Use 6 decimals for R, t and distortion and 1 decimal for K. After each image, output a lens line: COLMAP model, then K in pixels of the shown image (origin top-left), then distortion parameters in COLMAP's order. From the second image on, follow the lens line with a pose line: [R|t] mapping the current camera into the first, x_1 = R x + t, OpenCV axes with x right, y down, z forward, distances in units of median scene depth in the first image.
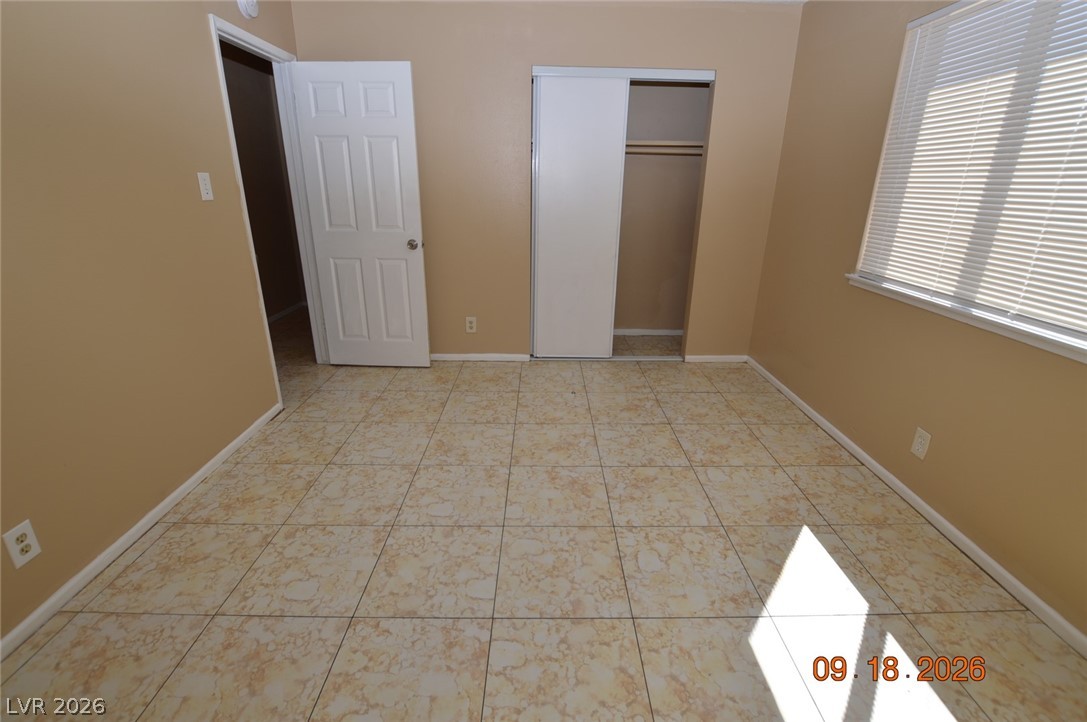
lens RADIAL K [[483.5, 0, 543.6], [0, 483.5, 357.5], [0, 0, 1]] dist [-0.031938, 0.001465]
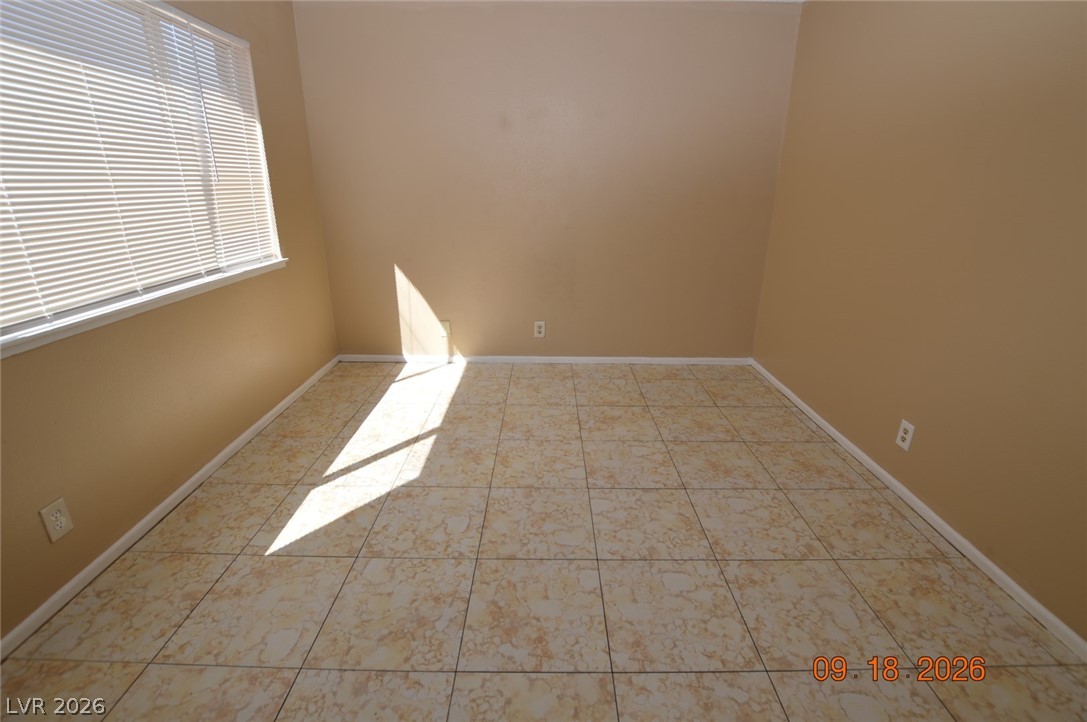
lens RADIAL K [[483.5, 0, 544.5], [0, 483.5, 363.6], [0, 0, 1]] dist [-0.031938, 0.001465]
pose [[-0.999749, -0.022358, -0.001572, 0.027966], [-0.018089, 0.763479, 0.645579, -0.540745], [-0.013234, 0.645445, -0.763692, 1.502014]]
